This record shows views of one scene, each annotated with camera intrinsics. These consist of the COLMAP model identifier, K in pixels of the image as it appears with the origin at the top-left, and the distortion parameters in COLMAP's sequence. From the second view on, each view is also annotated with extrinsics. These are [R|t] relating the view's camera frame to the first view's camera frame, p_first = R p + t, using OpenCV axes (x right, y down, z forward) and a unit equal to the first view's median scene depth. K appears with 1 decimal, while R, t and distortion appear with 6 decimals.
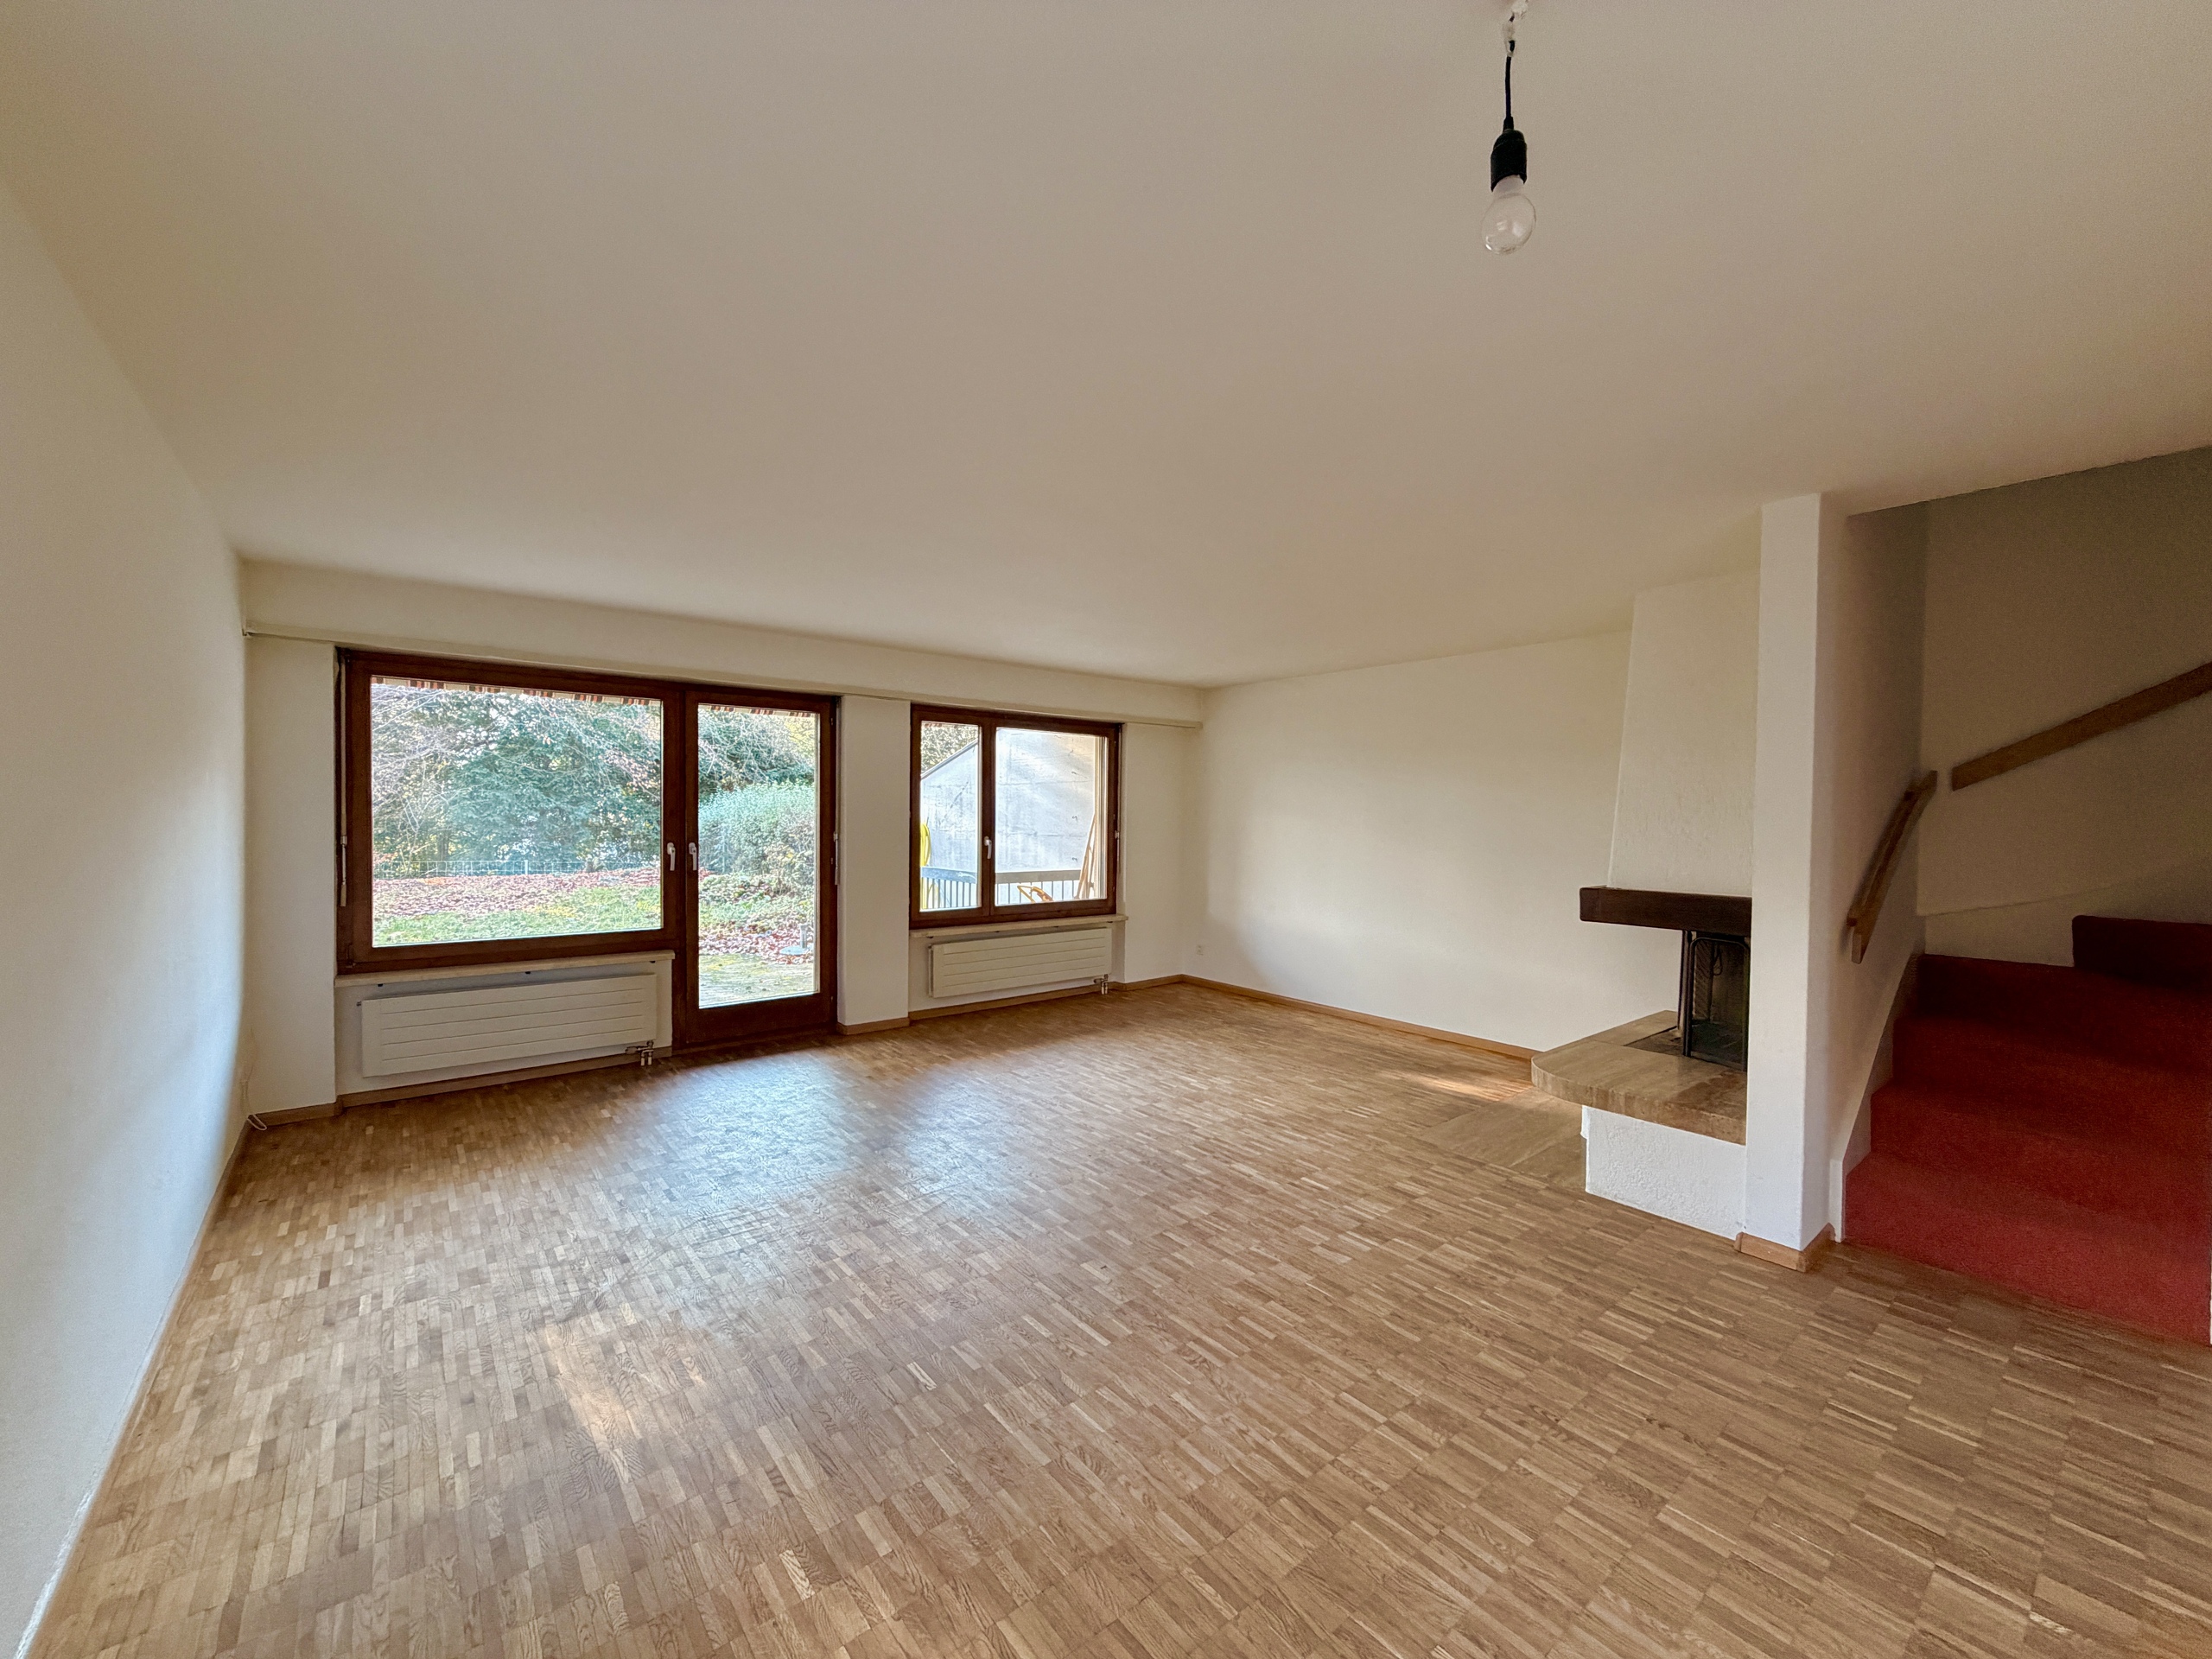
lens RADIAL K [[877.0, 0, 1099.6], [0, 877.0, 830.4], [0, 0, 1]] dist [0.000598, 0.000041]
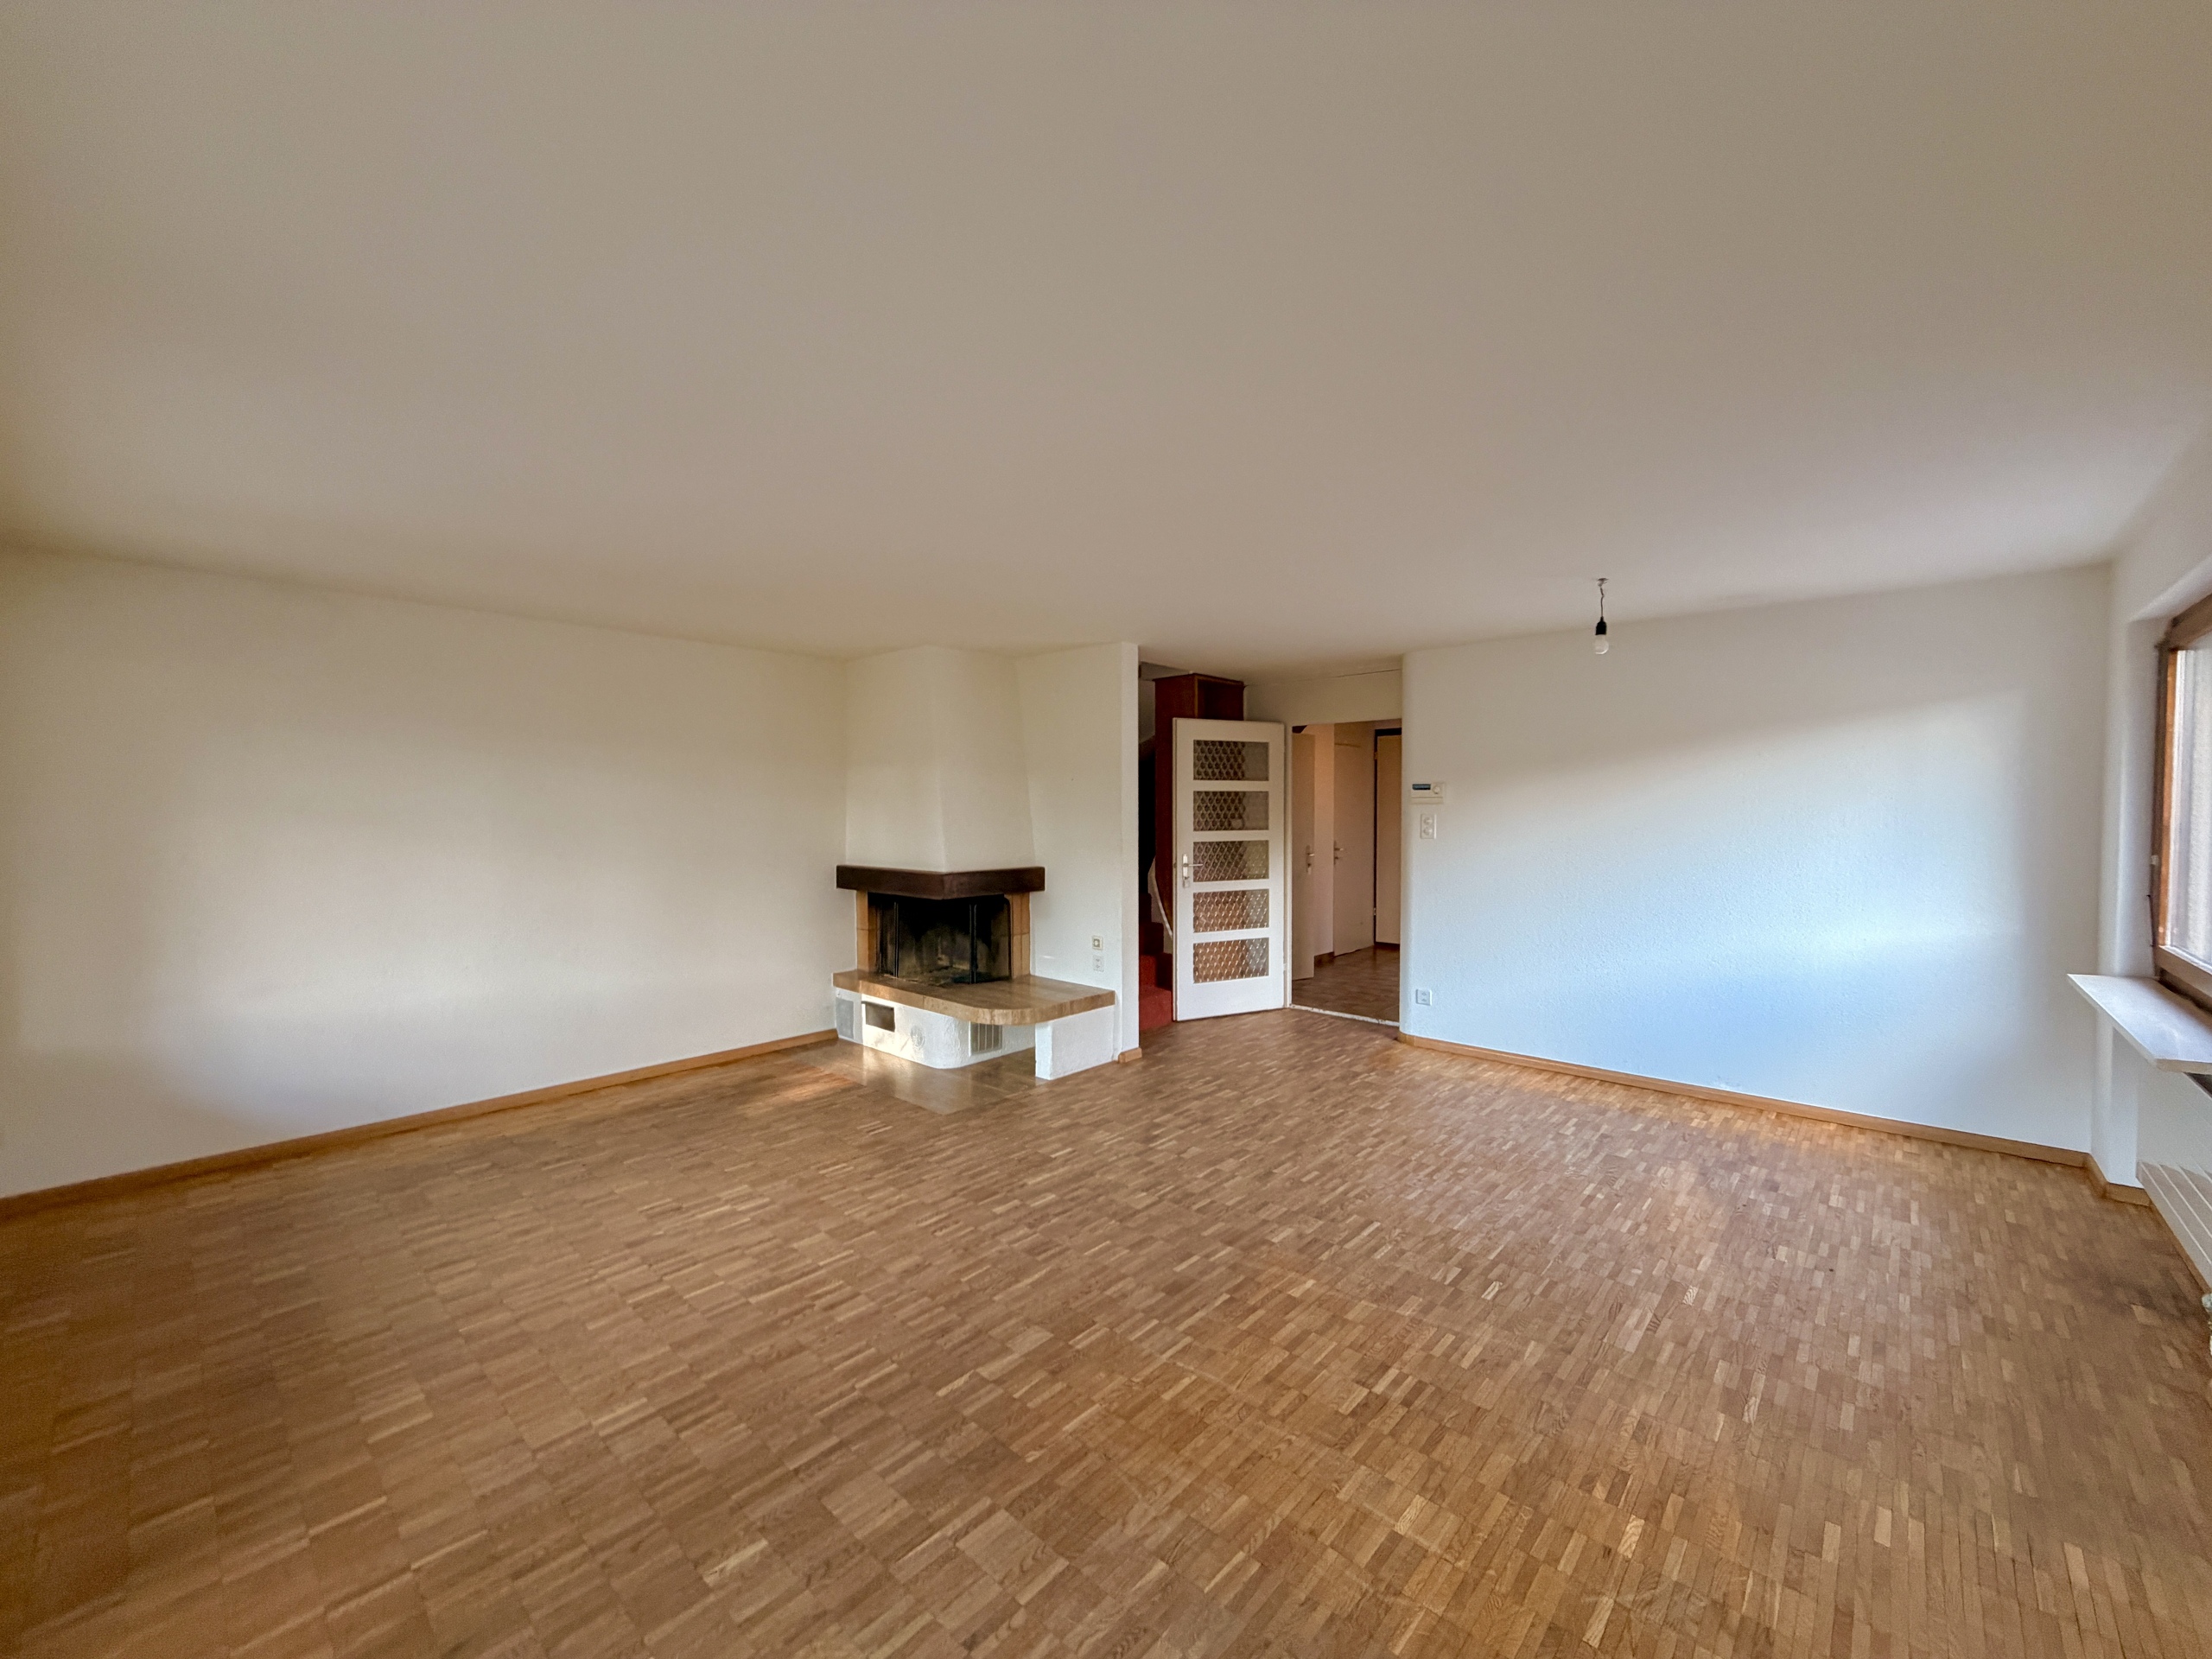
lens RADIAL K [[877.0, 0, 1099.6], [0, 877.0, 830.4], [0, 0, 1]] dist [0.000598, 0.000041]
pose [[-0.148932, -0.033684, 0.988274, -0.927622], [0.019857, 0.999116, 0.037046, -0.050769], [-0.988648, 0.025141, -0.148131, 1.213120]]
